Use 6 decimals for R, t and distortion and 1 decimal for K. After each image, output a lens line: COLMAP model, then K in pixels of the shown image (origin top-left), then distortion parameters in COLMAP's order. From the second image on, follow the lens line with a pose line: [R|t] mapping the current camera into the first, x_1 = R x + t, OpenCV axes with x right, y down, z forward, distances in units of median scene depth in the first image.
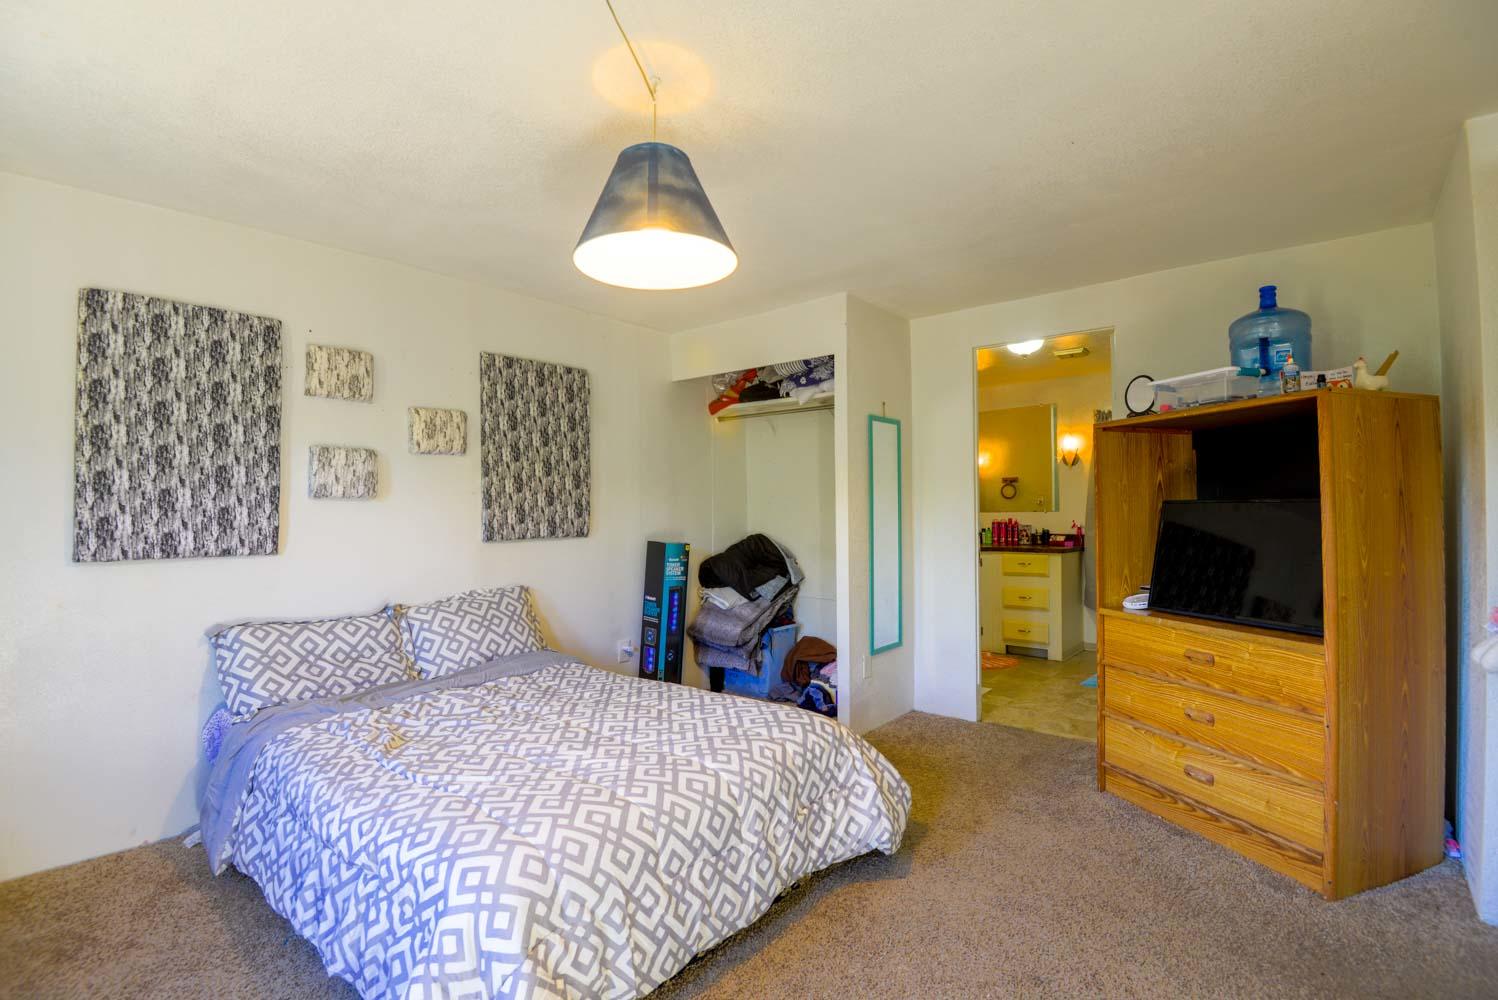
lens RADIAL K [[731.6, 0, 743.8], [0, 731.6, 506.8], [0, 0, 1]] dist [-0.024665, -0.000837]
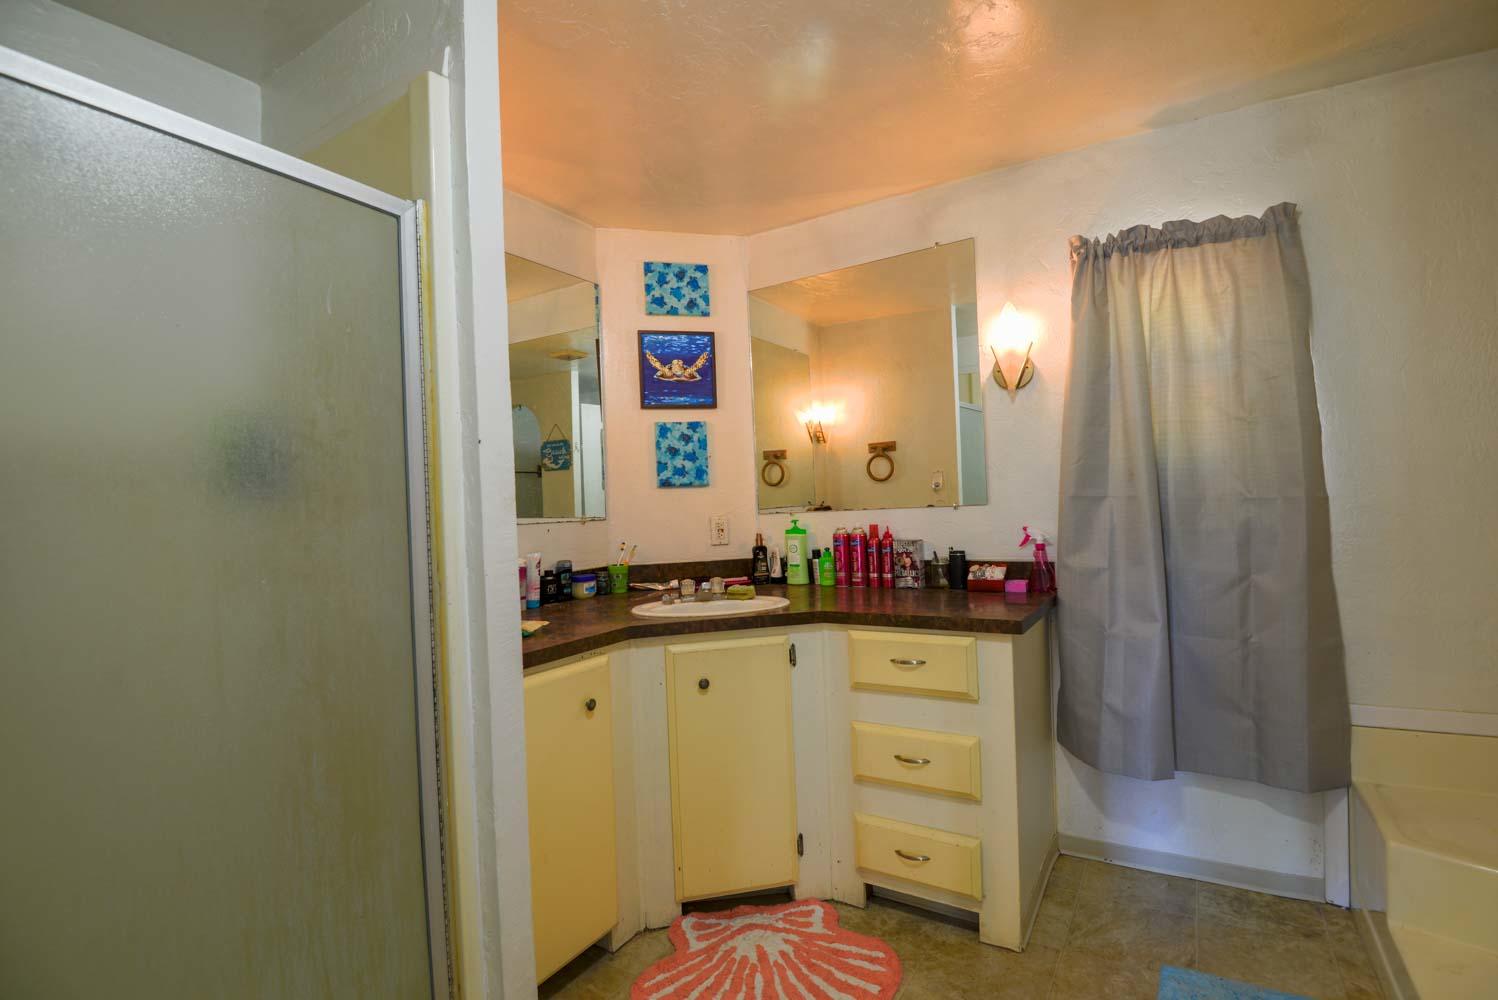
lens RADIAL K [[731.6, 0, 743.8], [0, 731.6, 506.8], [0, 0, 1]] dist [-0.024665, -0.000837]
pose [[0.989867, -0.035170, 0.137576, 0.769983], [0.033949, 0.999361, 0.011211, -0.005947], [-0.137883, -0.006427, 0.990428, 1.956447]]
